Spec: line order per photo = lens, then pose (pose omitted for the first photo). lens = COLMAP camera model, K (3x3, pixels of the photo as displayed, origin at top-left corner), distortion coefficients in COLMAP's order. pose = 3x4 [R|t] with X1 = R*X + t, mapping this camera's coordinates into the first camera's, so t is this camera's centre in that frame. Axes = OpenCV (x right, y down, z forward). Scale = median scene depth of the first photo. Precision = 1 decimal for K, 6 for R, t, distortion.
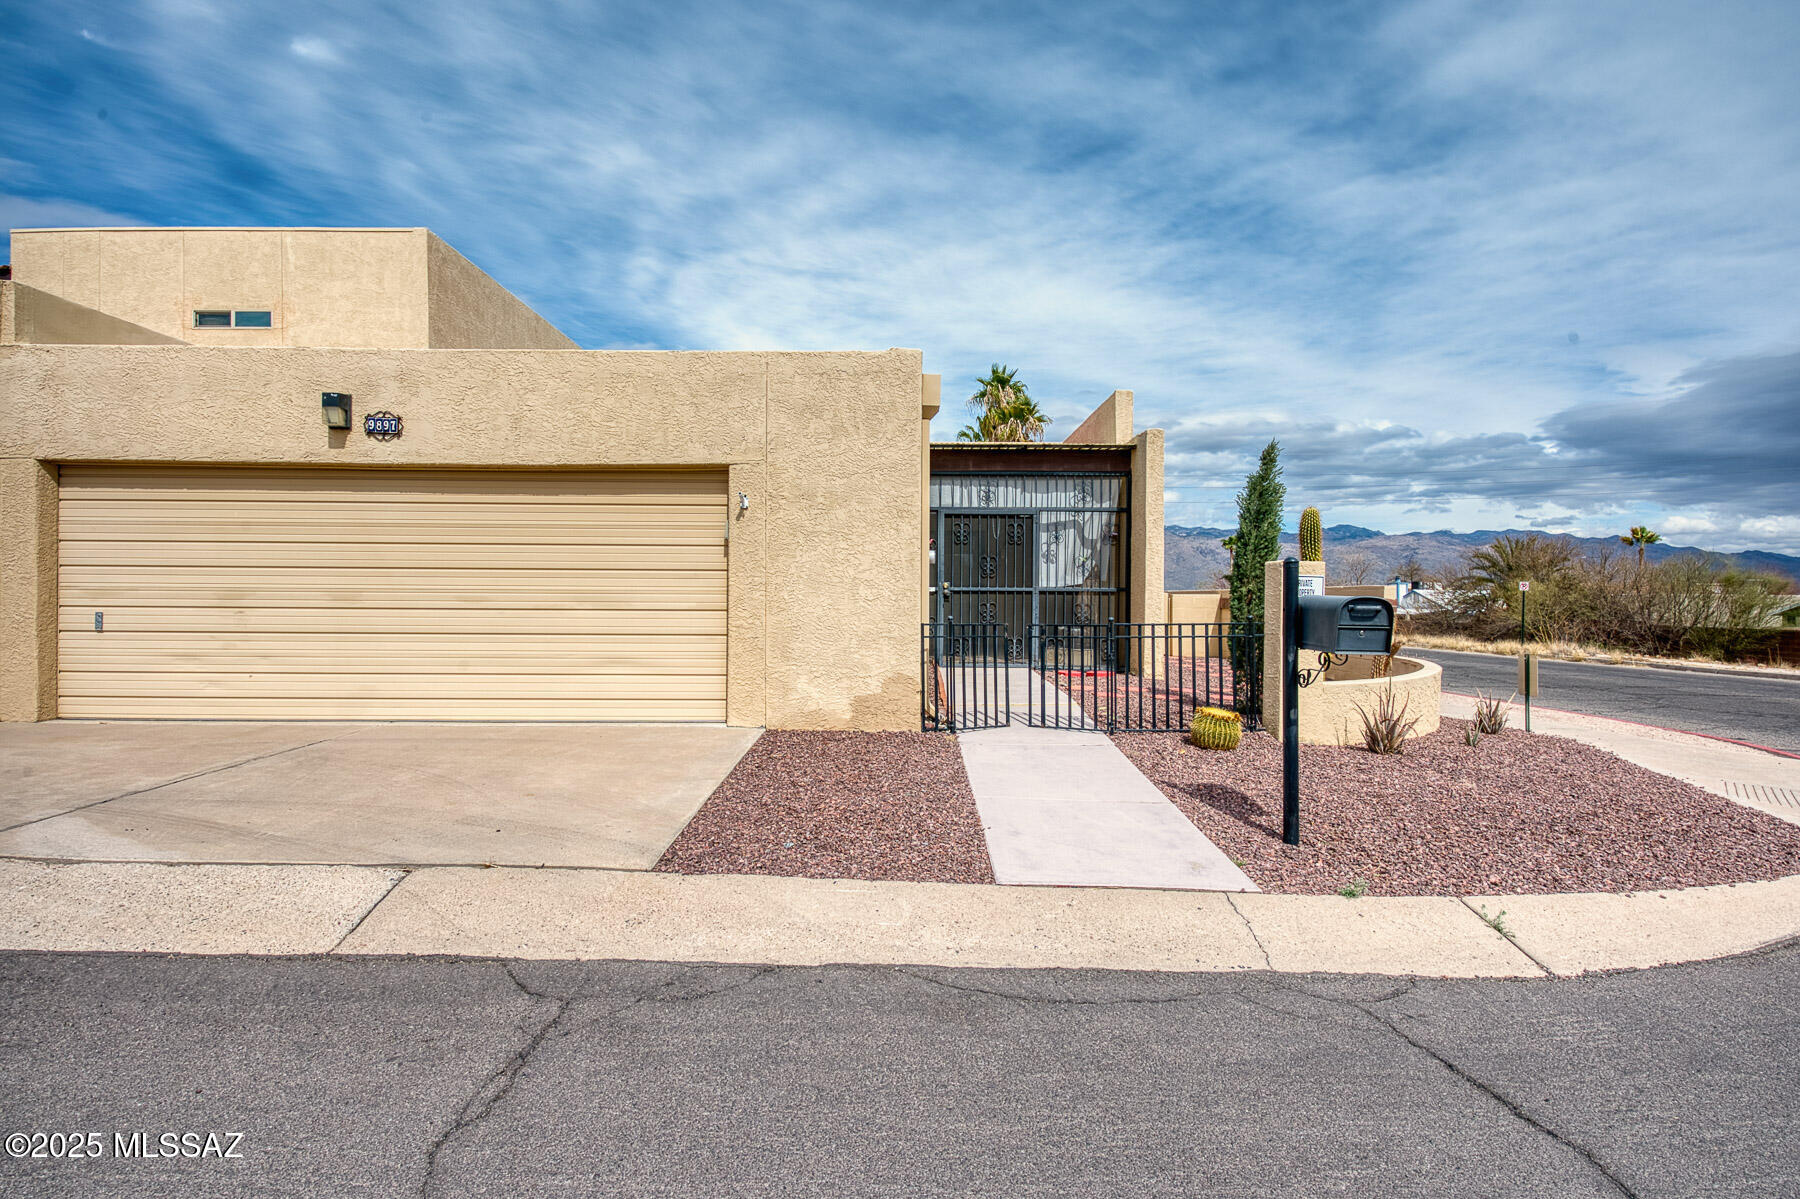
lens RADIAL K [[853.1, 0, 898.8], [0, 853.1, 599.7], [0, 0, 1]] dist [0.010640, -0.001324]
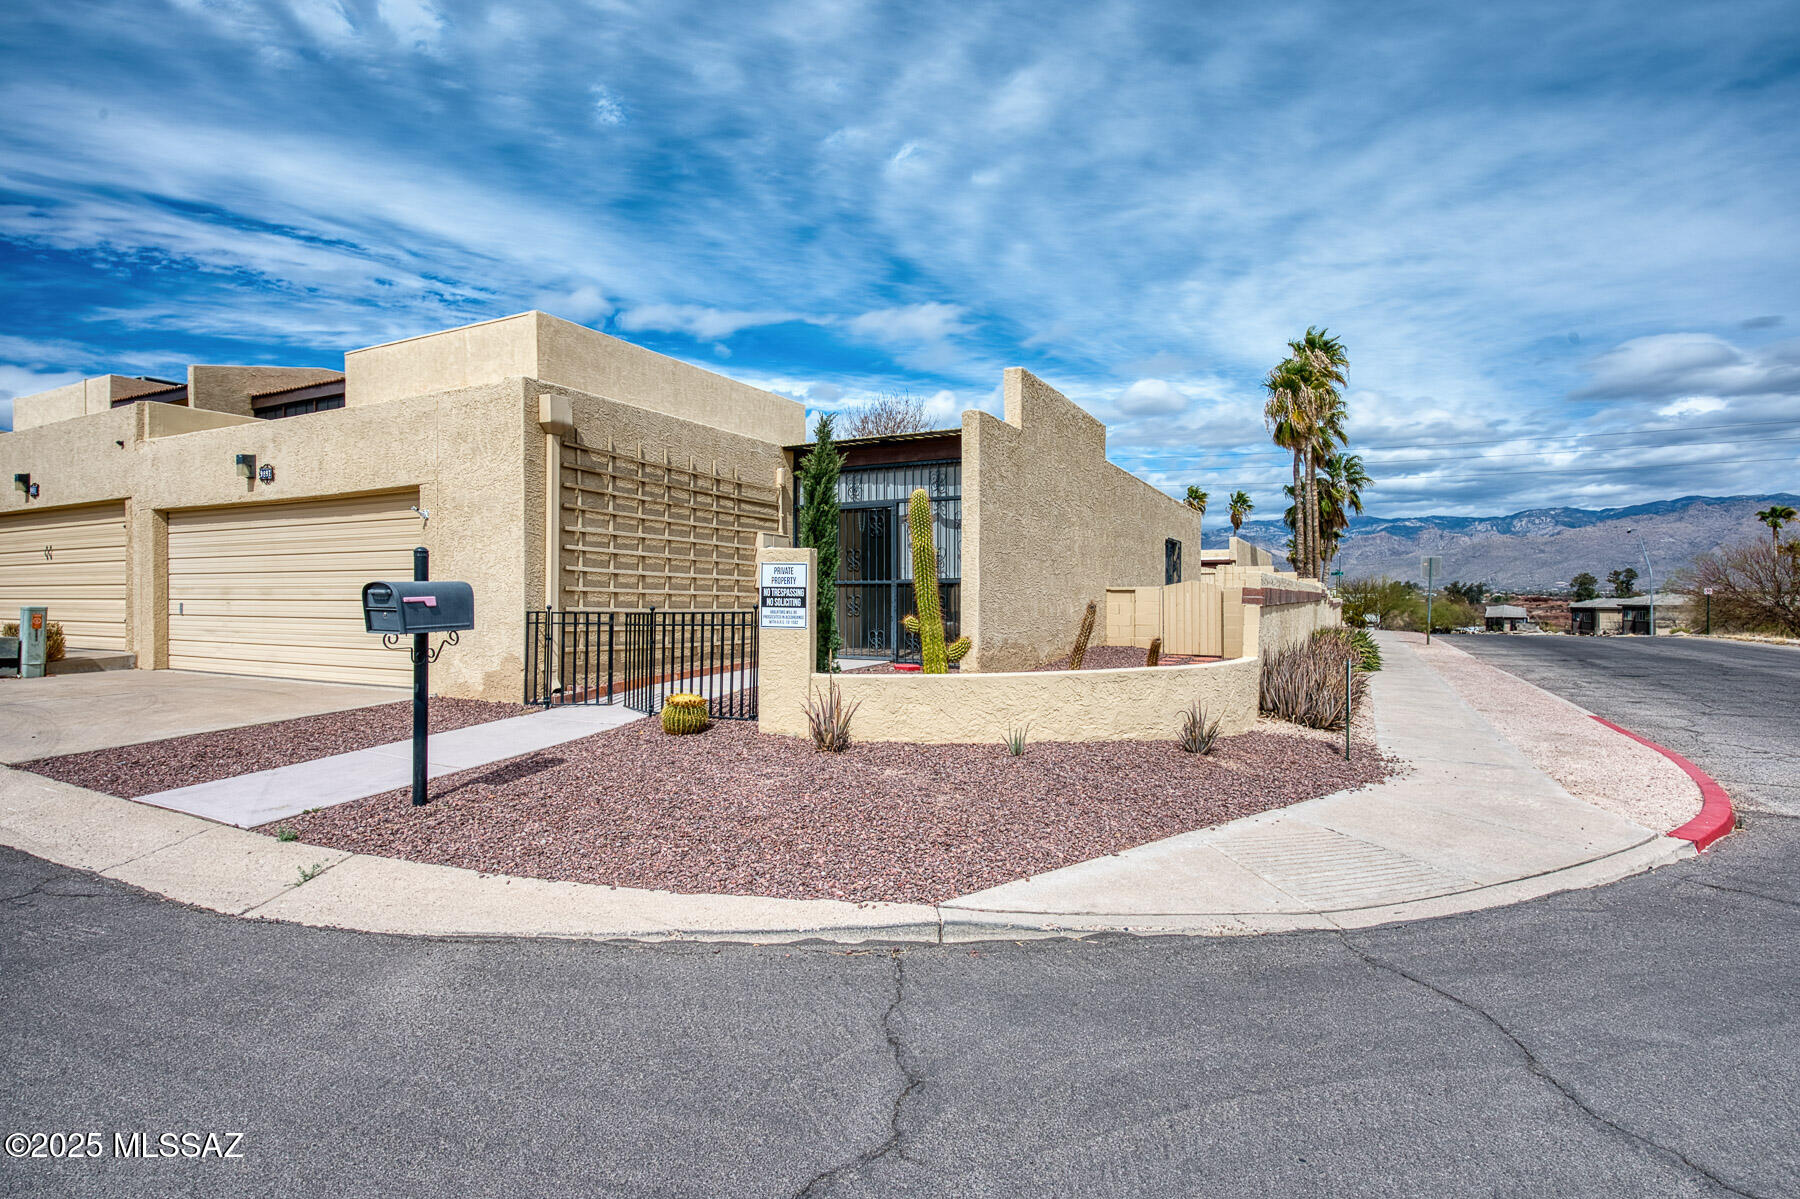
lens RADIAL K [[853.1, 0, 894.1], [0, 853.1, 592.1], [0, 0, 1]] dist [0.010640, -0.001324]
pose [[0.888626, -0.007663, -0.458569, 1.002457], [0.003464, 0.999944, -0.009996, 0.015196], [0.458620, 0.007294, 0.888603, 0.195190]]
